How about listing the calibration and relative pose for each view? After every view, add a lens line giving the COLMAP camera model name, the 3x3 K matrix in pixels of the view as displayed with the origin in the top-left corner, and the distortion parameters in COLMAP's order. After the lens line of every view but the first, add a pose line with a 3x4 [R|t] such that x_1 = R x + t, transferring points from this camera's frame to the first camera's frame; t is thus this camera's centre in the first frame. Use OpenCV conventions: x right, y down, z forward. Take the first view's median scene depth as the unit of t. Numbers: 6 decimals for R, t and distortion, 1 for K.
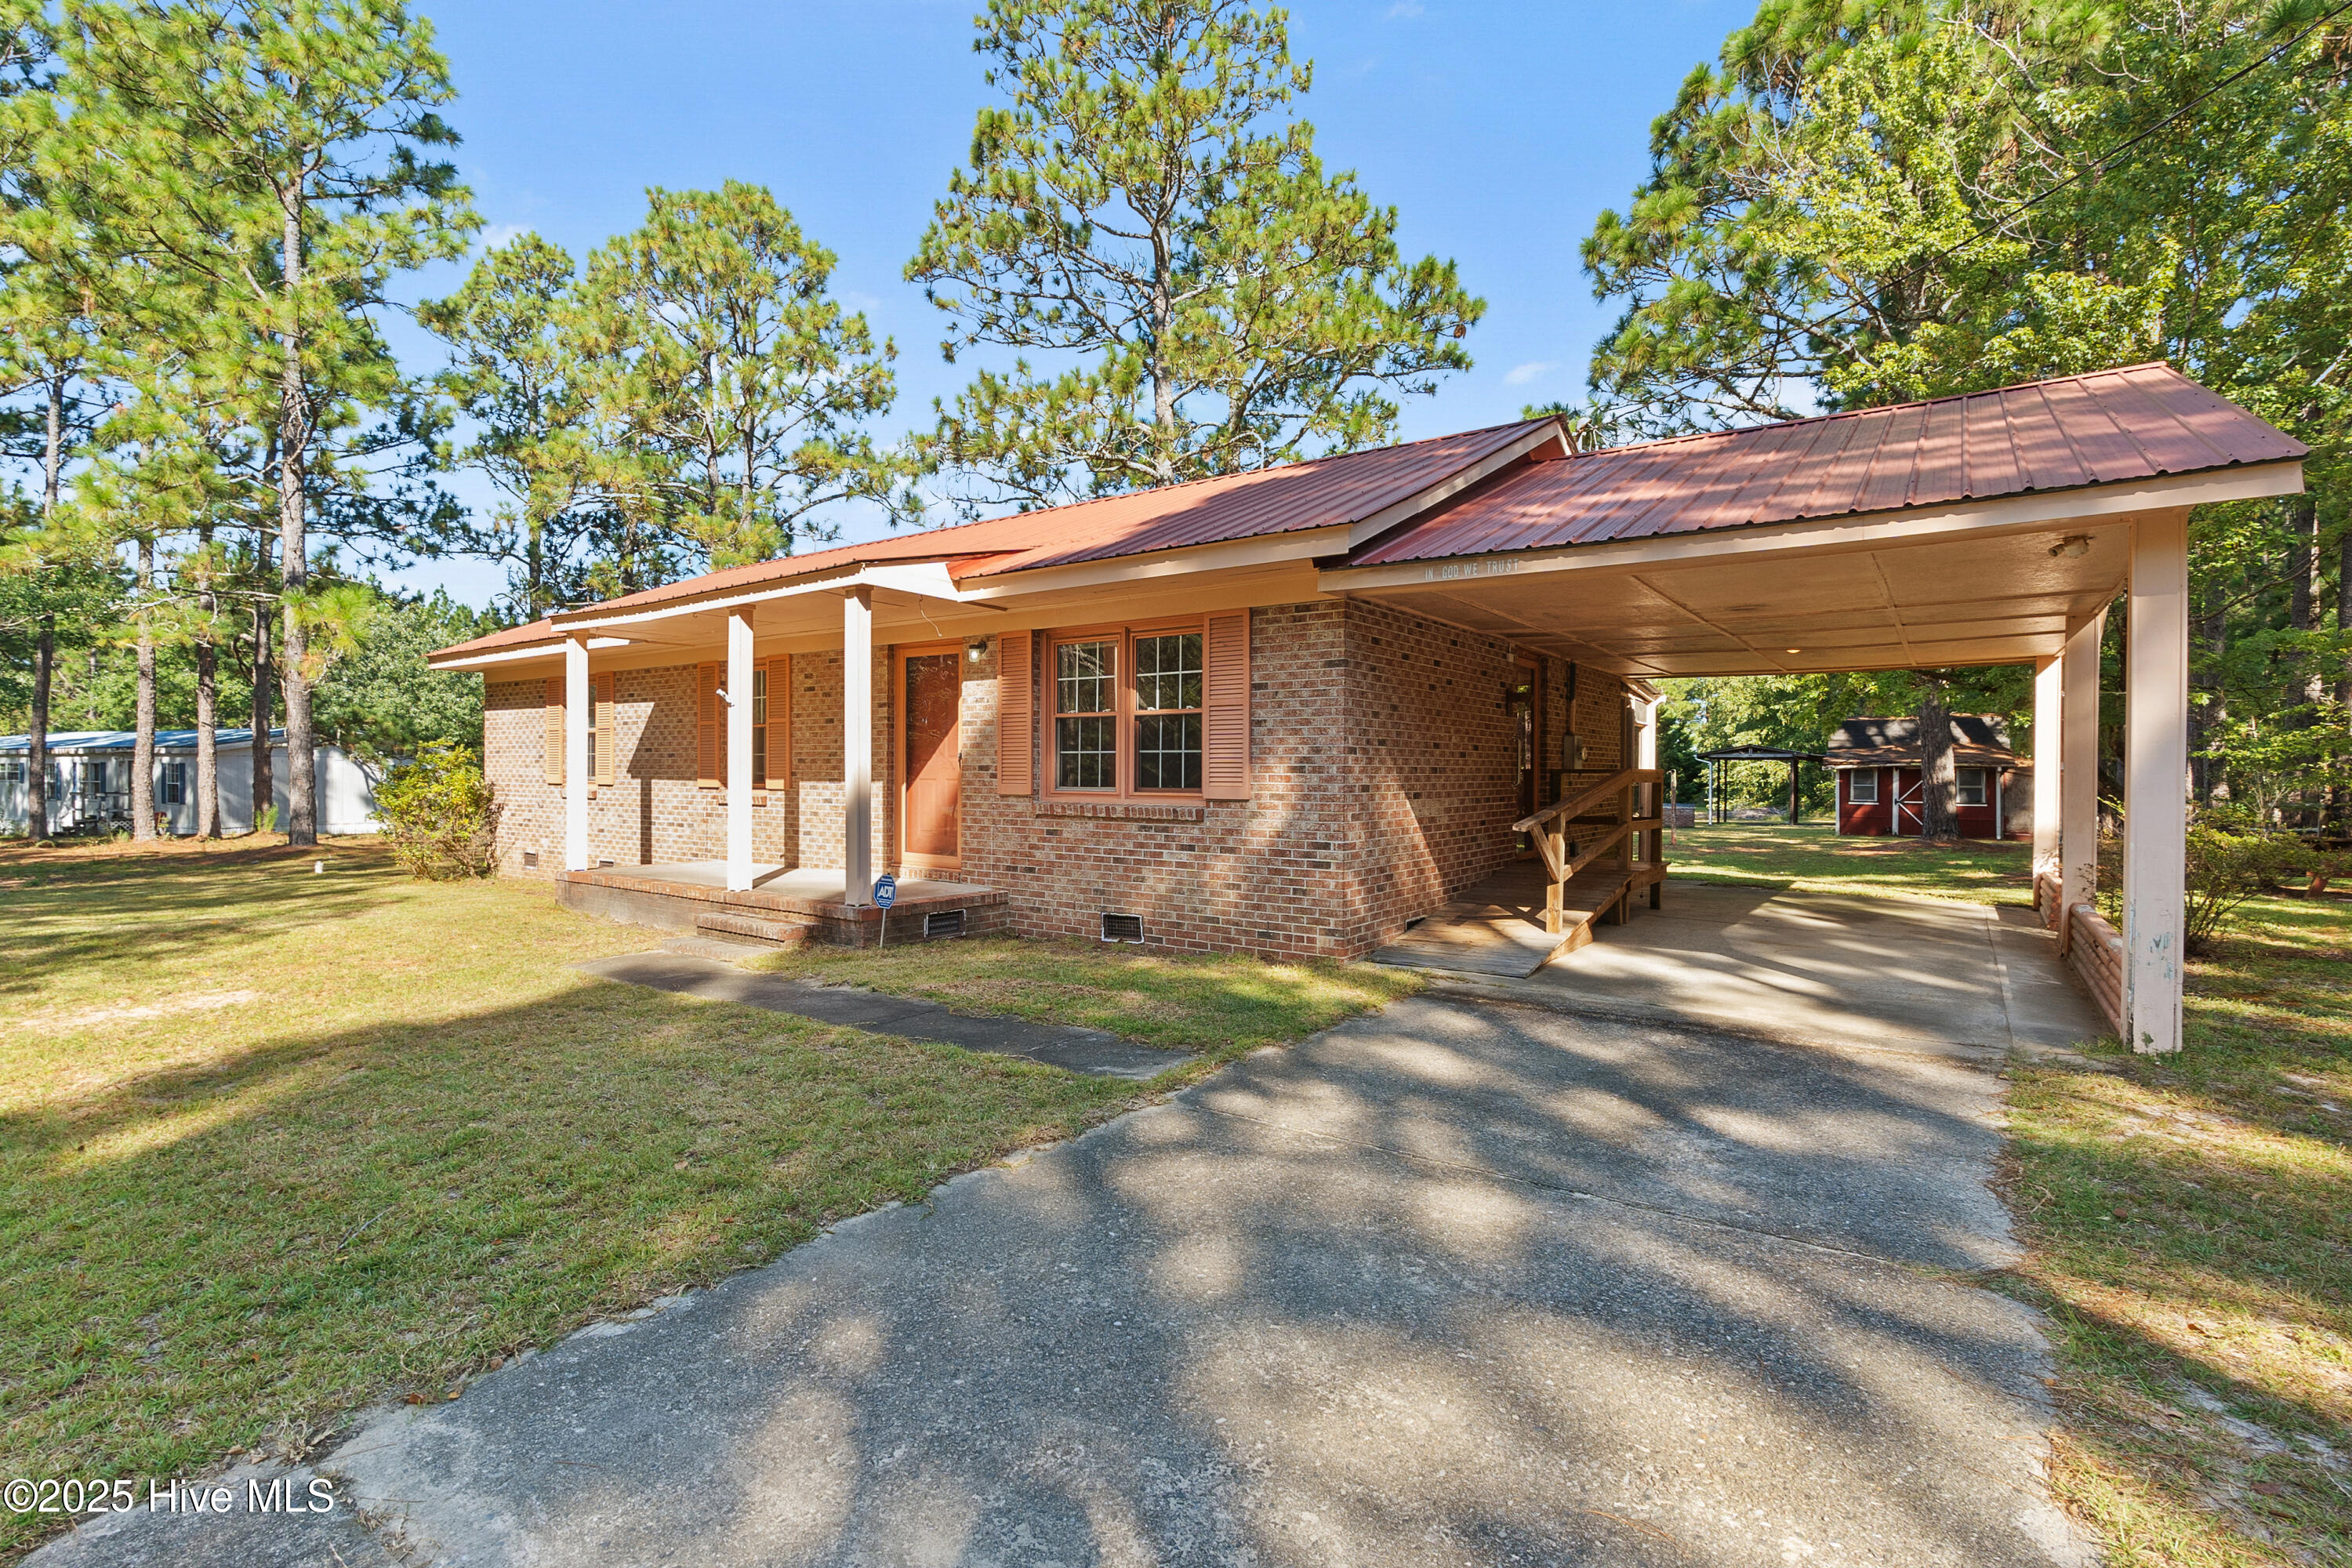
lens RADIAL K [[1086.3, 0, 1171.0], [0, 1086.3, 785.0], [0, 0, 1]] dist [-0.001737, 0.000126]
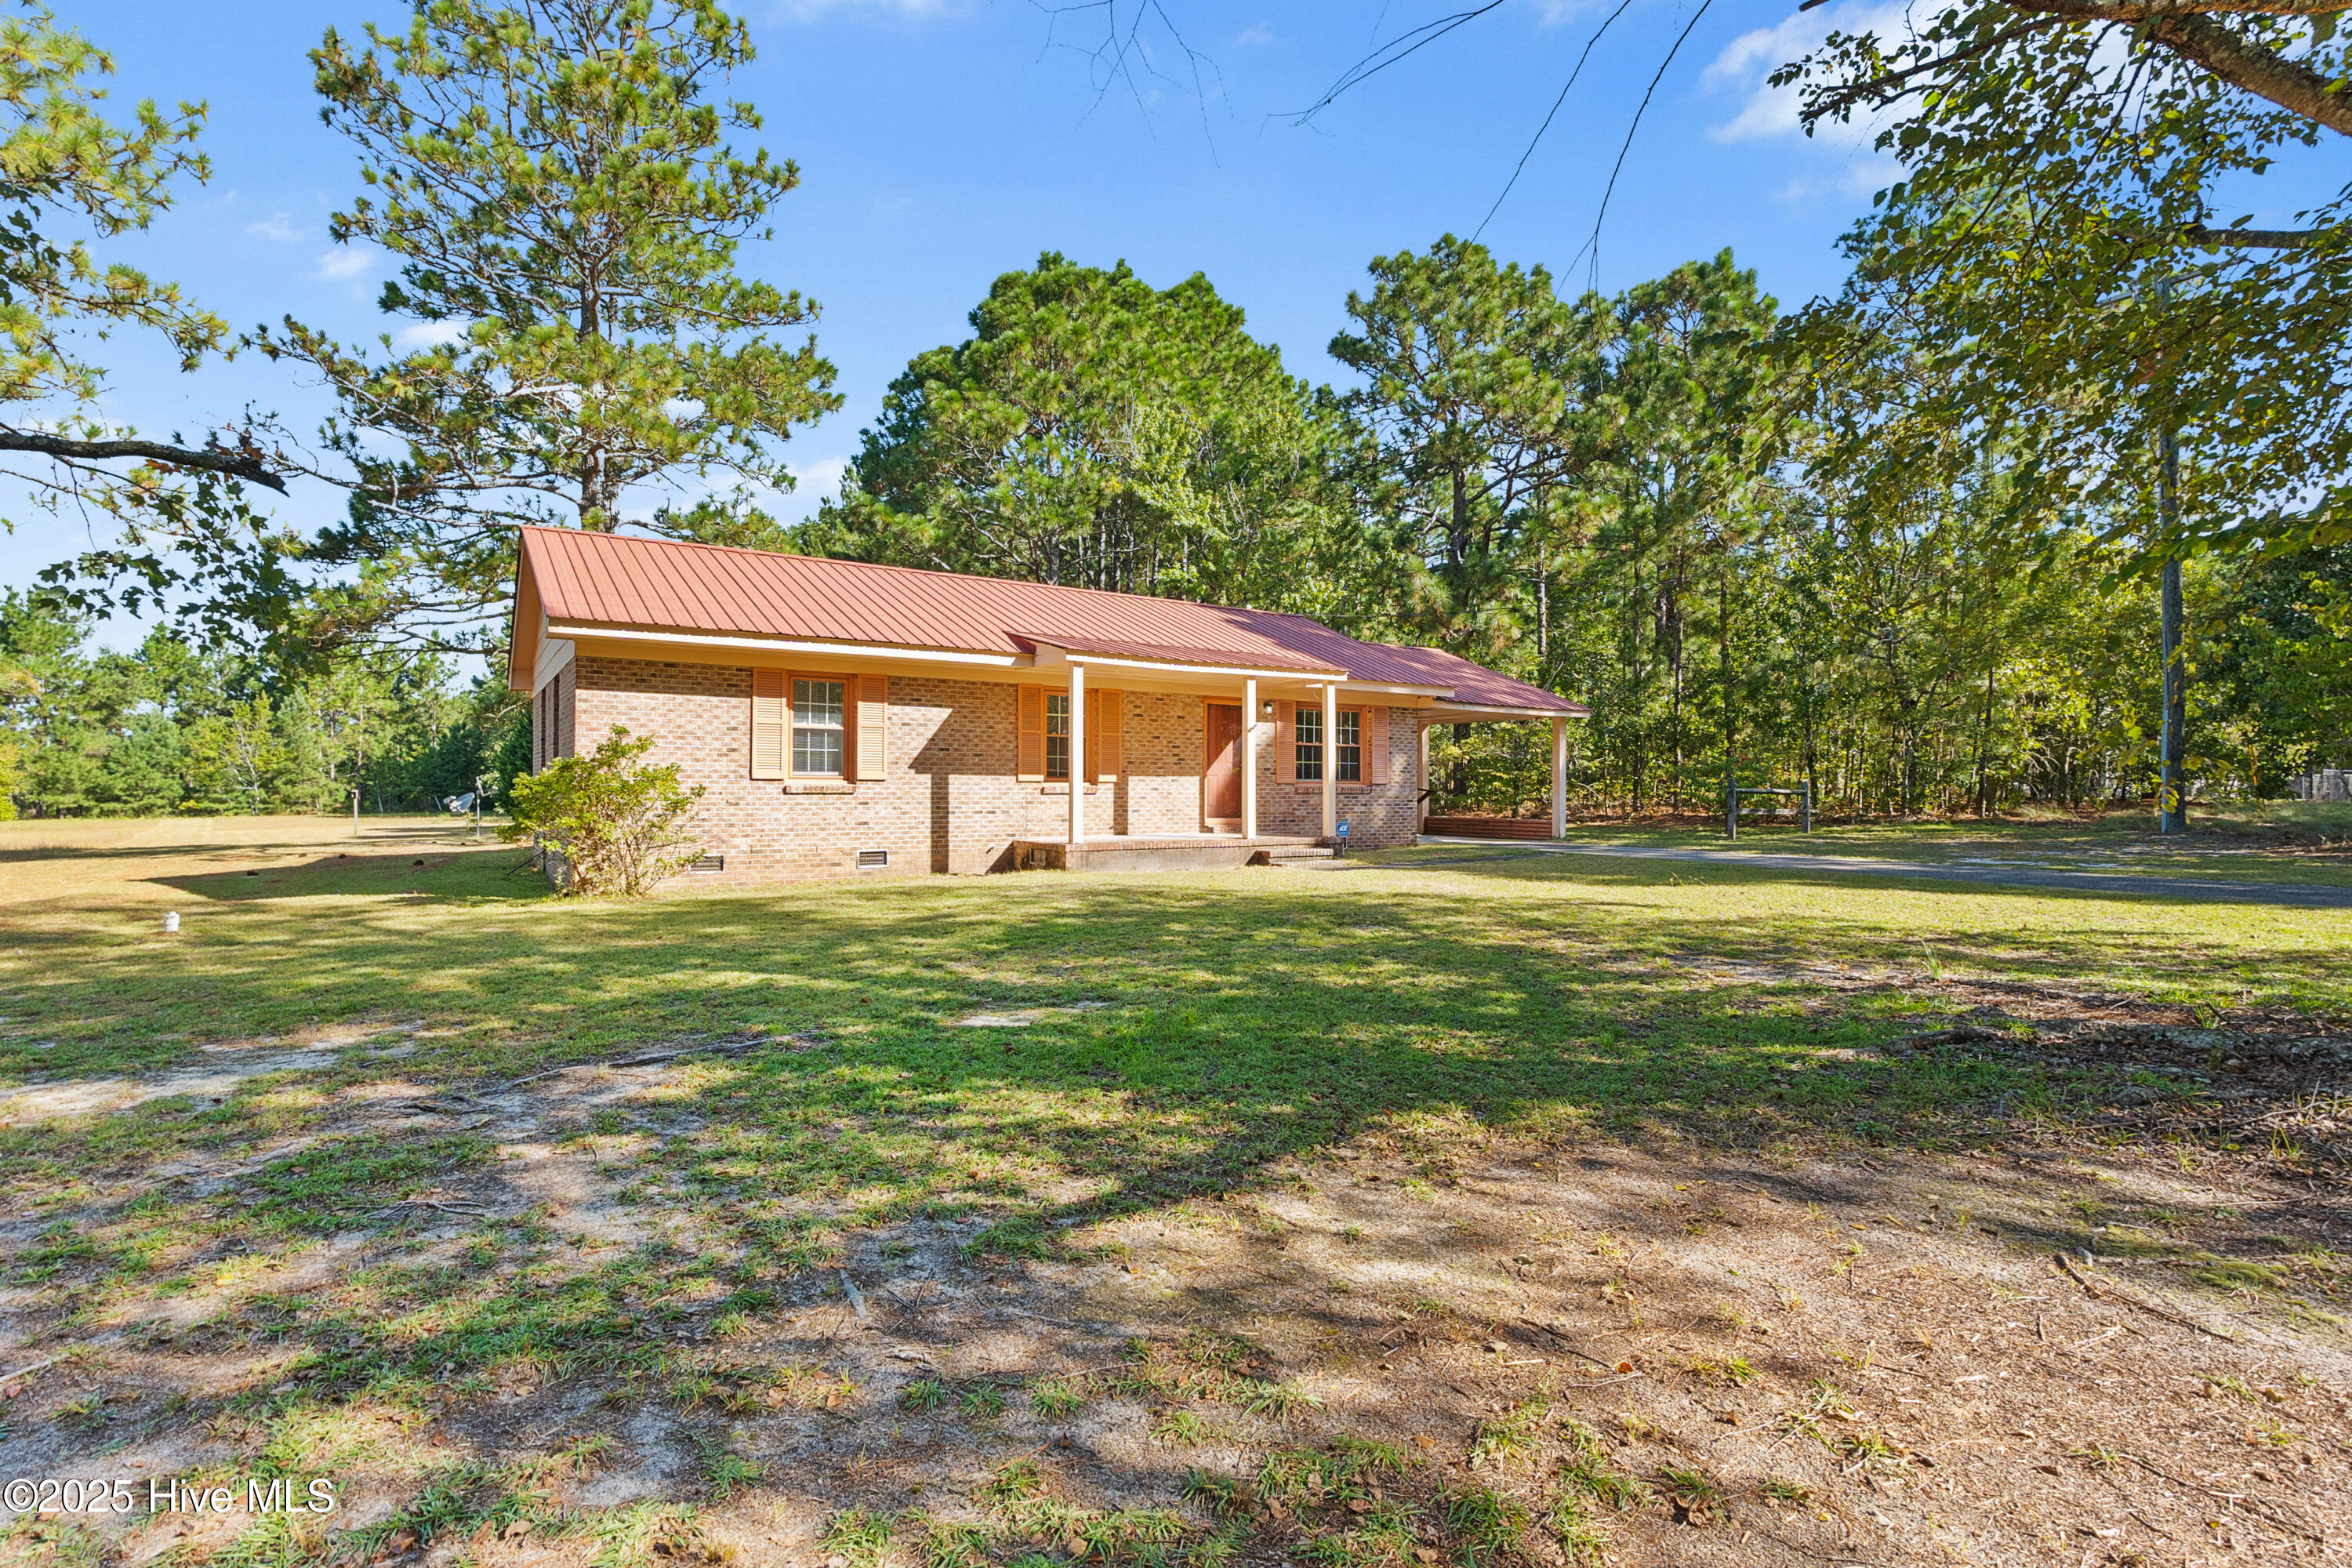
lens RADIAL K [[1086.3, 0, 1168.8], [0, 1086.3, 781.3], [0, 0, 1]] dist [-0.001737, 0.000126]
pose [[0.340648, -0.002353, 0.940188, -2.066406], [0.005937, 0.999982, 0.000351, 0.003655], [-0.940172, 0.005462, 0.340656, 0.529723]]
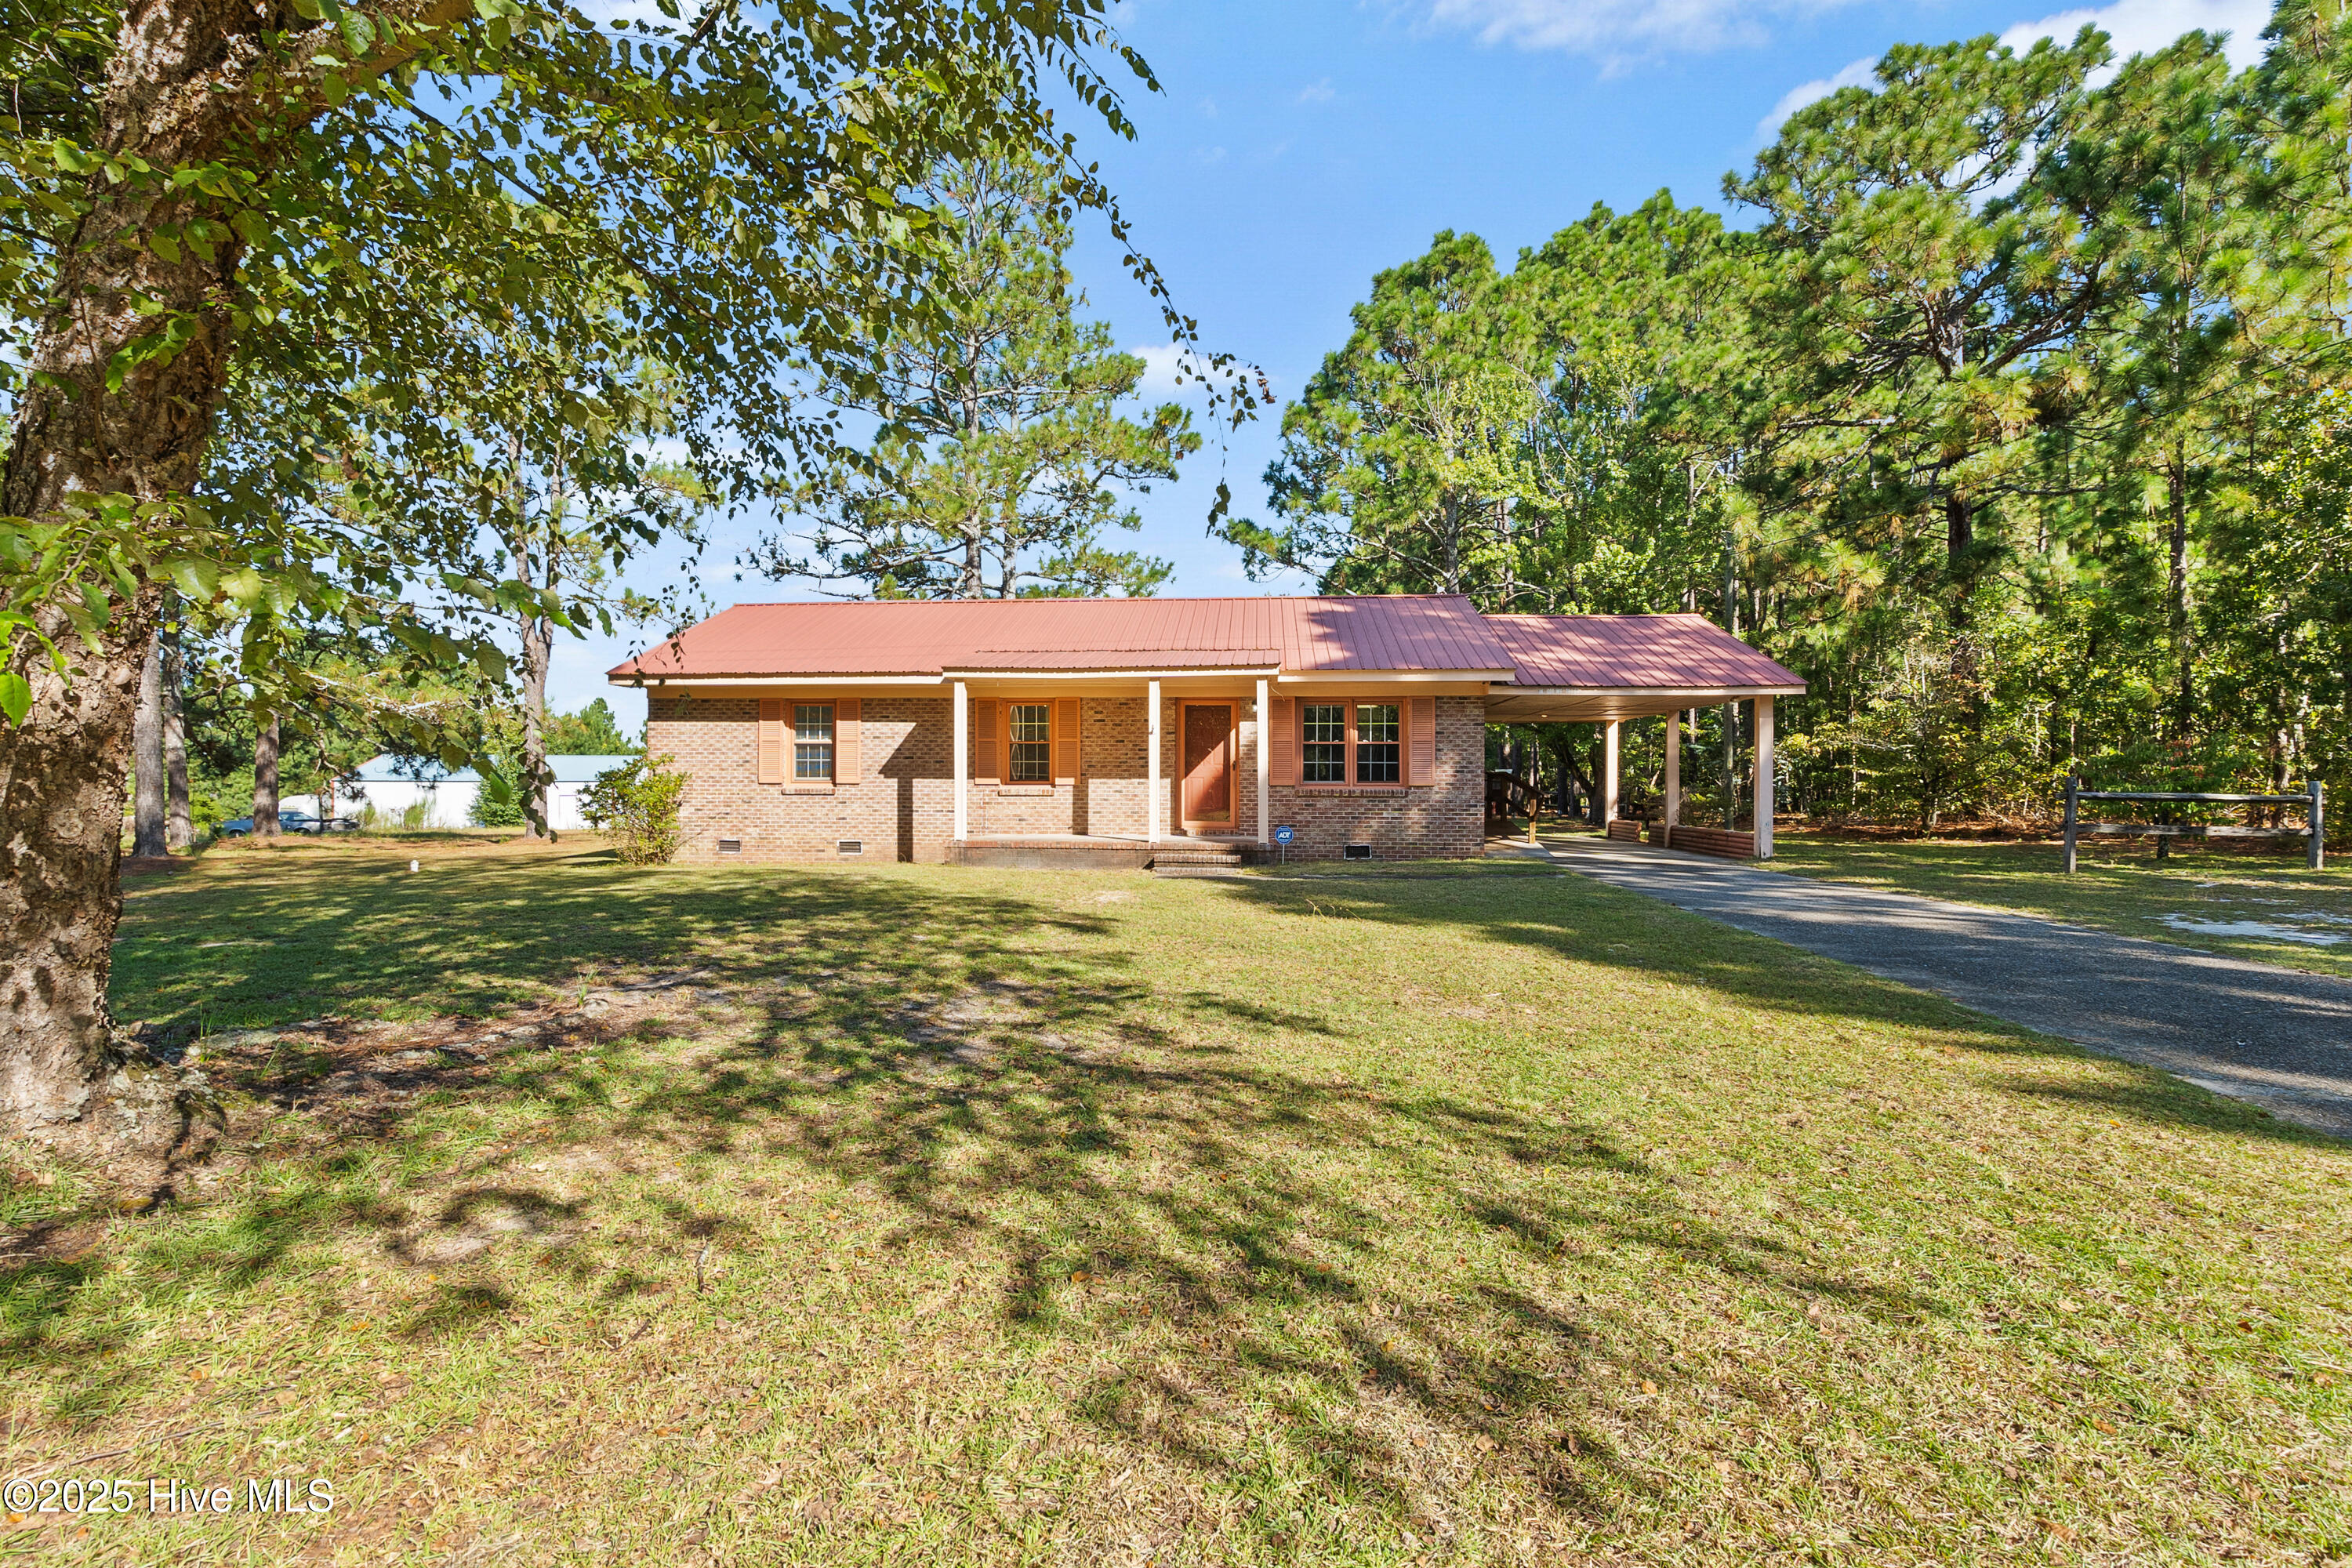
lens RADIAL K [[1086.3, 0, 1178.7], [0, 1086.3, 786.7], [0, 0, 1]] dist [-0.001737, 0.000126]
pose [[0.859169, -0.003924, 0.511677, -1.238281], [0.007142, 0.999965, -0.004323, 0.018135], [-0.511642, 0.007369, 0.859167, -0.494264]]
